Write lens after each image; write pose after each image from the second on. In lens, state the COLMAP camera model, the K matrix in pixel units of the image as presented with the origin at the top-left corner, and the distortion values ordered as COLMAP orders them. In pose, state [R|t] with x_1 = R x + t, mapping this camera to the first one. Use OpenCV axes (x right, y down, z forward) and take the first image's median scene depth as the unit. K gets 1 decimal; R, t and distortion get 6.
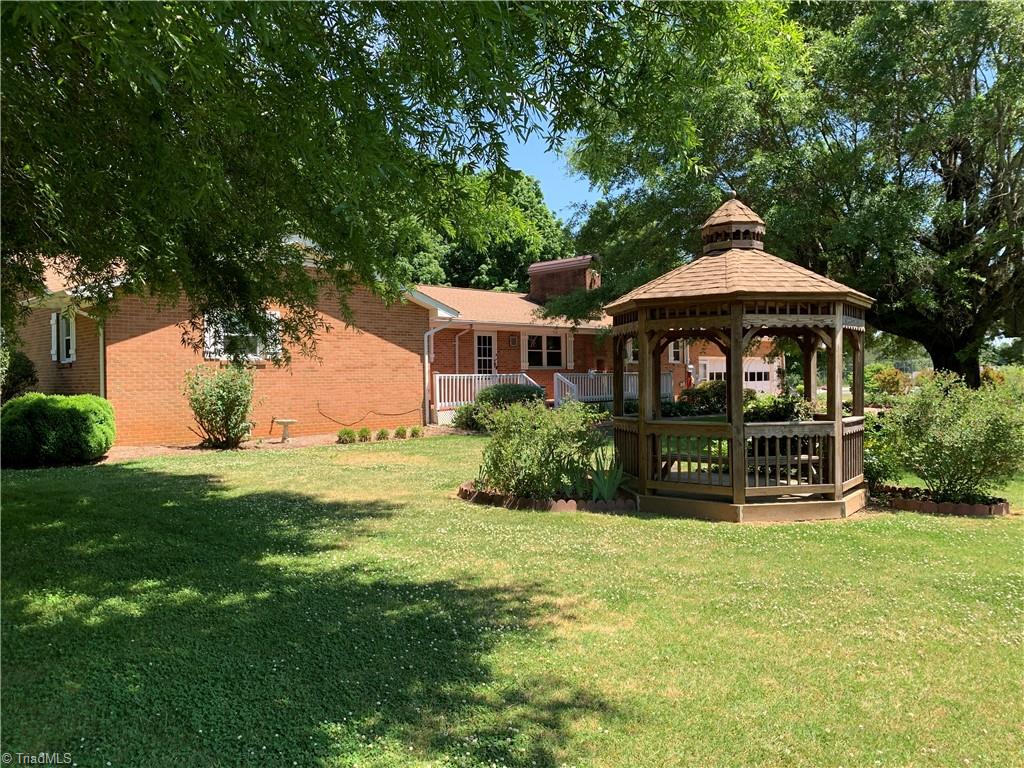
lens RADIAL K [[783.3, 0, 512.6], [0, 783.3, 381.3], [0, 0, 1]] dist [0.032231, -0.036080]
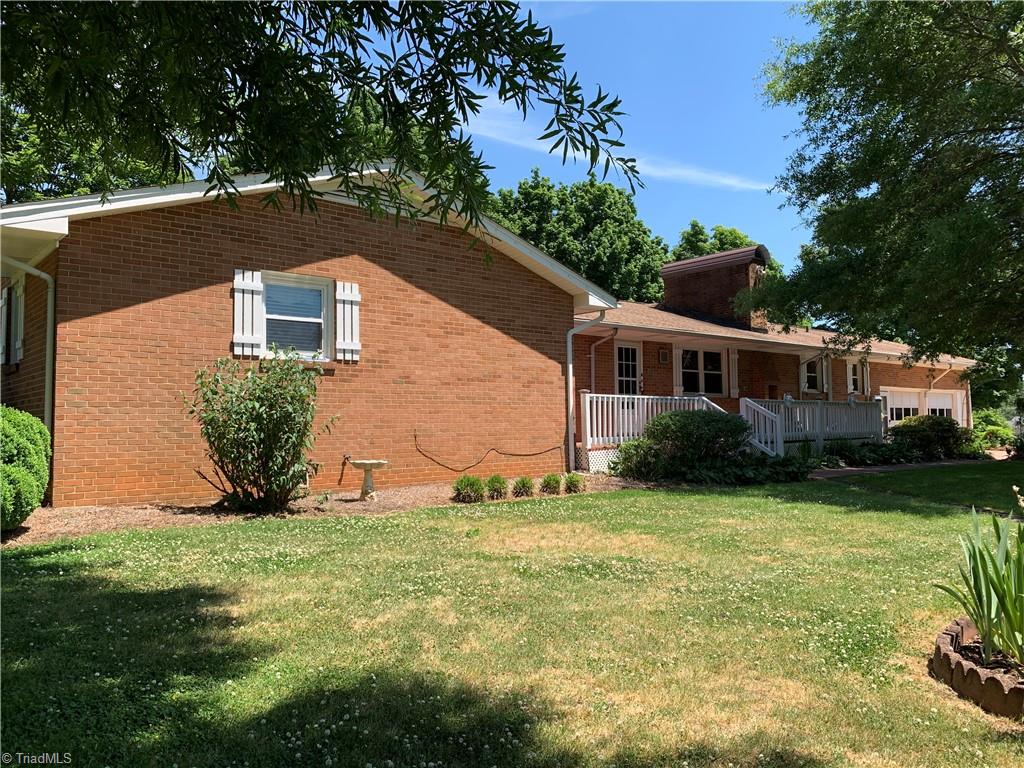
lens RADIAL K [[783.3, 0, 508.5], [0, 783.3, 380.6], [0, 0, 1]] dist [0.032231, -0.036080]
pose [[0.997653, -0.002488, -0.068429, -0.128338], [-0.001852, 0.997994, -0.063280, 0.023621], [0.068449, 0.063258, 0.995647, 0.376788]]
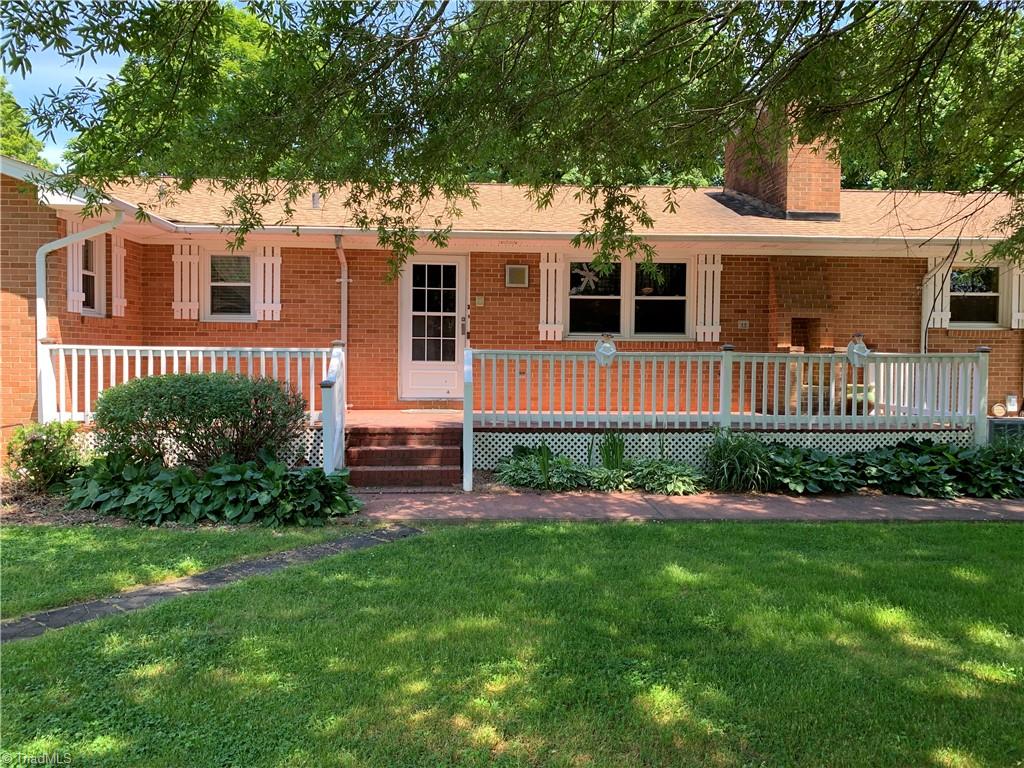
lens RADIAL K [[783.3, 0, 513.7], [0, 783.3, 385.0], [0, 0, 1]] dist [0.032231, -0.036080]
pose [[0.736089, 0.037396, -0.675851, 0.424799], [-0.021250, 0.999257, 0.032147, -0.004628], [0.676551, -0.009301, 0.736337, 0.929999]]
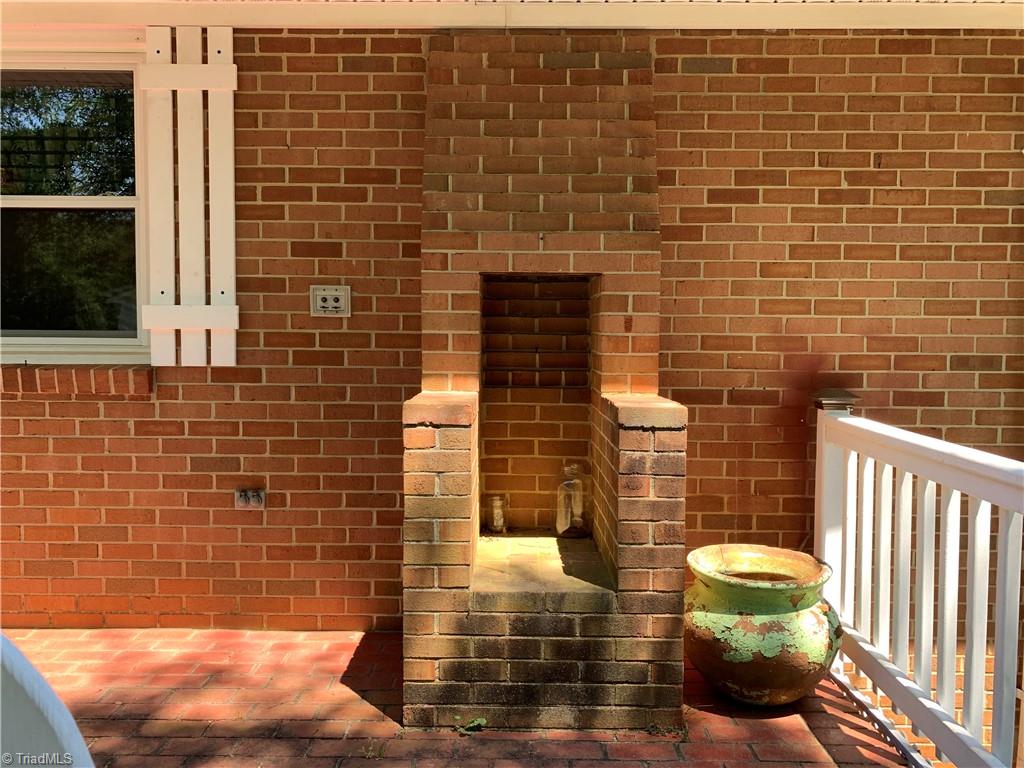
lens RADIAL K [[783.3, 0, 511.1], [0, 783.3, 378.7], [0, 0, 1]] dist [0.032231, -0.036080]
pose [[0.681328, 0.053276, -0.730037, 0.279526], [-0.020709, 0.998352, 0.053529, -0.029980], [0.731685, -0.021353, 0.681308, 1.433985]]
